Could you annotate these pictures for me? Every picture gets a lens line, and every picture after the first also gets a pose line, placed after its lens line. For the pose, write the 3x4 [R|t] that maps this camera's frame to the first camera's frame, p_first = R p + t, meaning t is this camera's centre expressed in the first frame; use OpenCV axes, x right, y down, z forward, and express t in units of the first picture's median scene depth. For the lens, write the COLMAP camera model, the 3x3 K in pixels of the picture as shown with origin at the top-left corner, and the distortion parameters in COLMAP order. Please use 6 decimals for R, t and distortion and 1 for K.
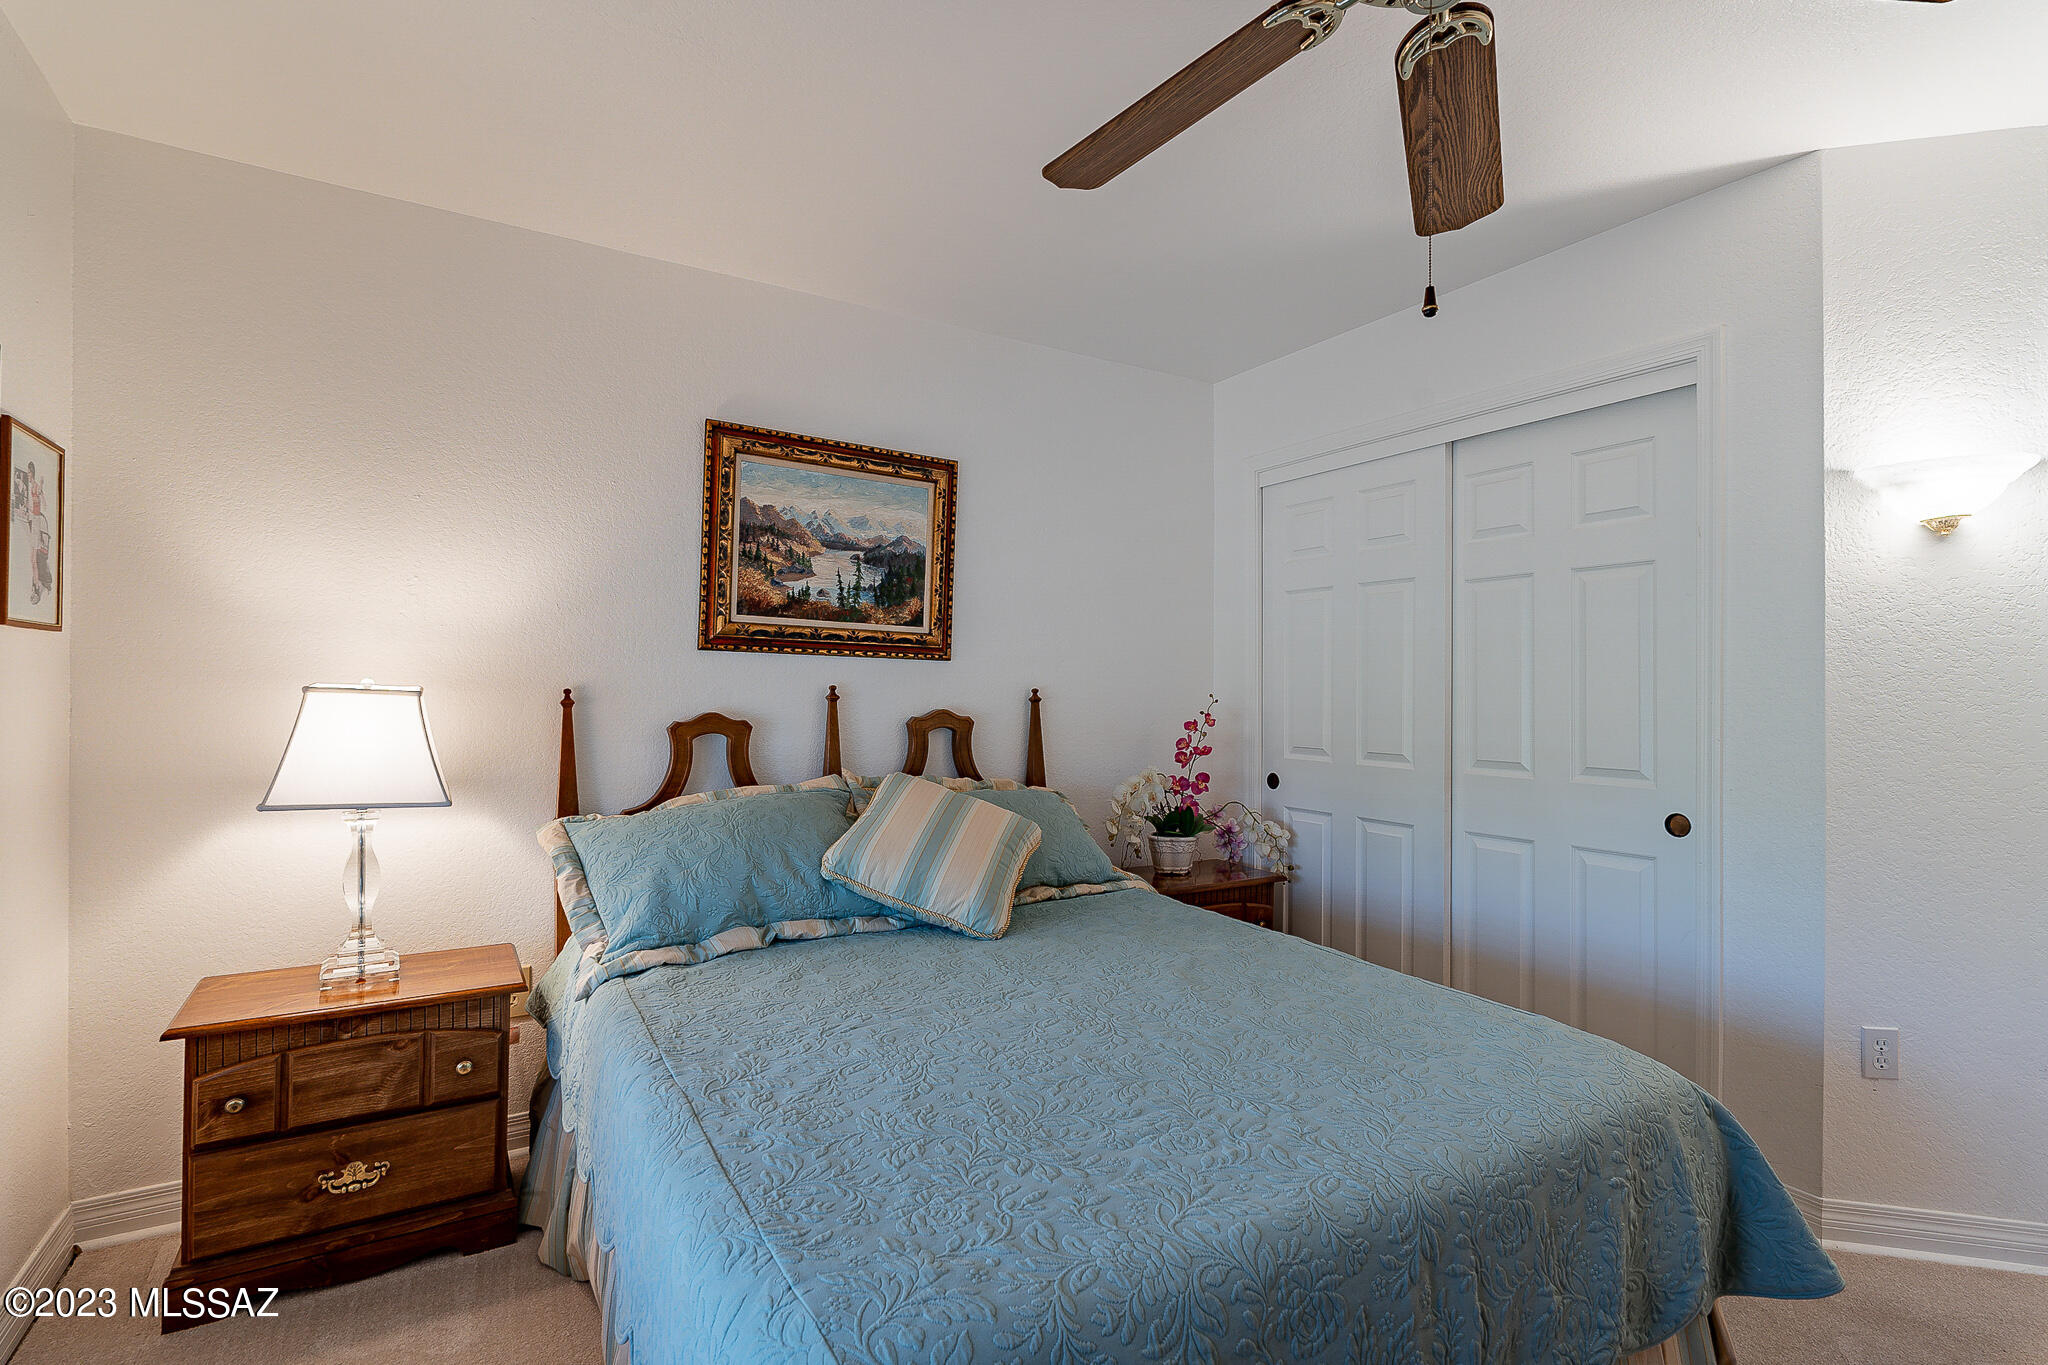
lens RADIAL K [[952.6, 0, 1028.6], [0, 952.6, 685.3], [0, 0, 1]] dist [-0.004462, 0.000585]
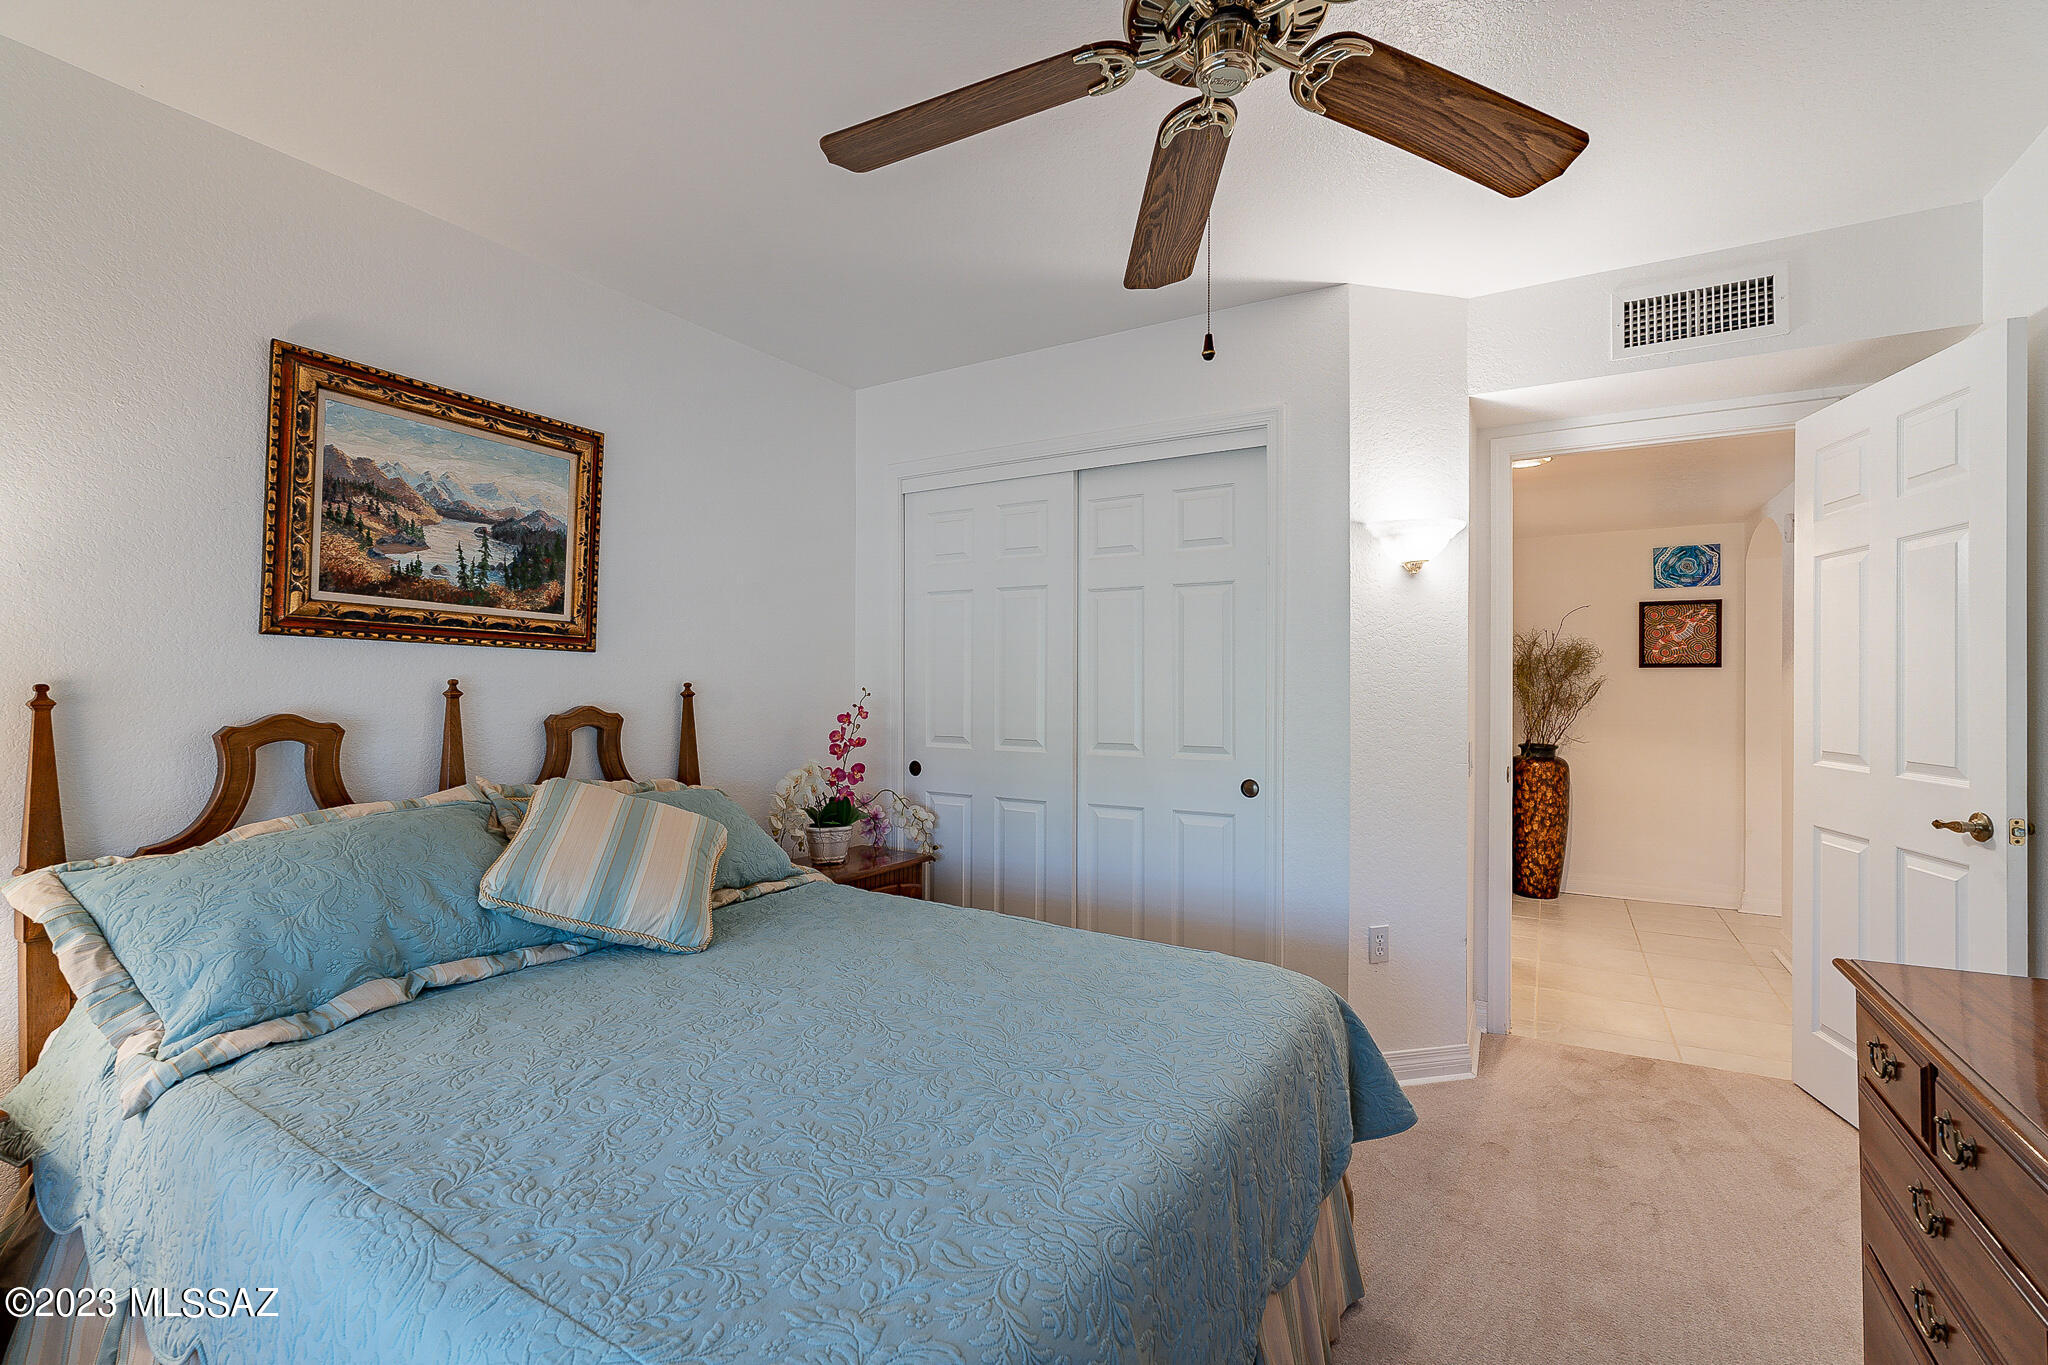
lens RADIAL K [[890.9, 0, 1025.7], [0, 890.9, 683.6], [0, 0, 1]] dist [-0.004180, 0.000386]
pose [[0.887887, -0.002325, 0.460057, -0.122723], [-0.000231, 0.999985, 0.005498, -0.000655], [-0.460062, -0.004988, 0.887873, 0.064250]]
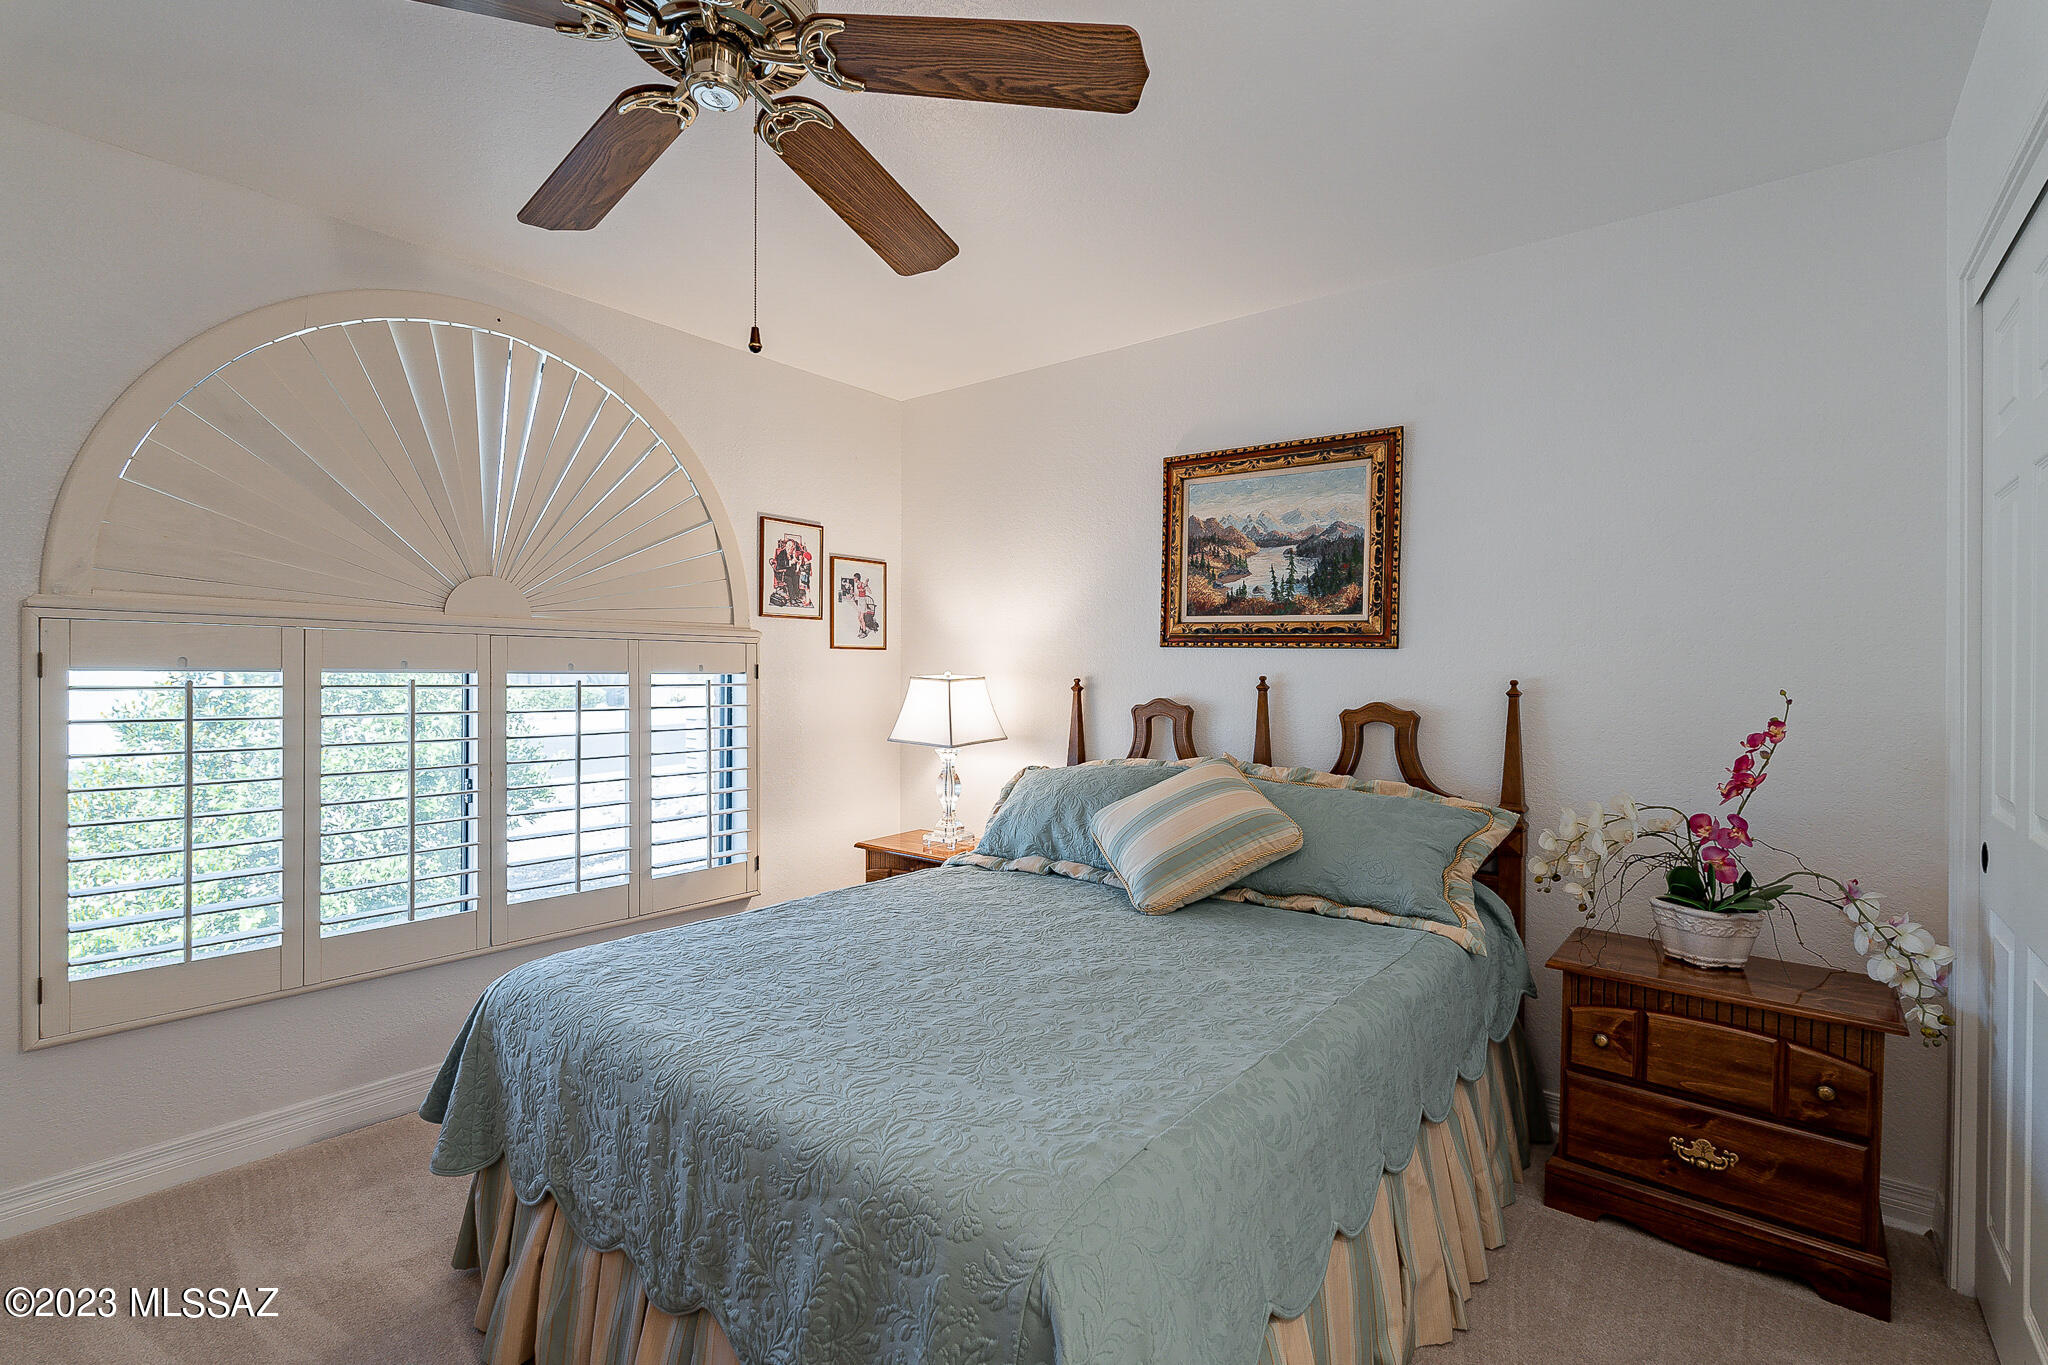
lens RADIAL K [[952.6, 0, 1039.6], [0, 952.6, 685.4], [0, 0, 1]] dist [-0.004462, 0.000585]
pose [[0.340615, 0.007800, -0.940171, 0.741319], [-0.000172, 0.999966, 0.008233, 0.001818], [0.940203, -0.002642, 0.340604, 0.423530]]
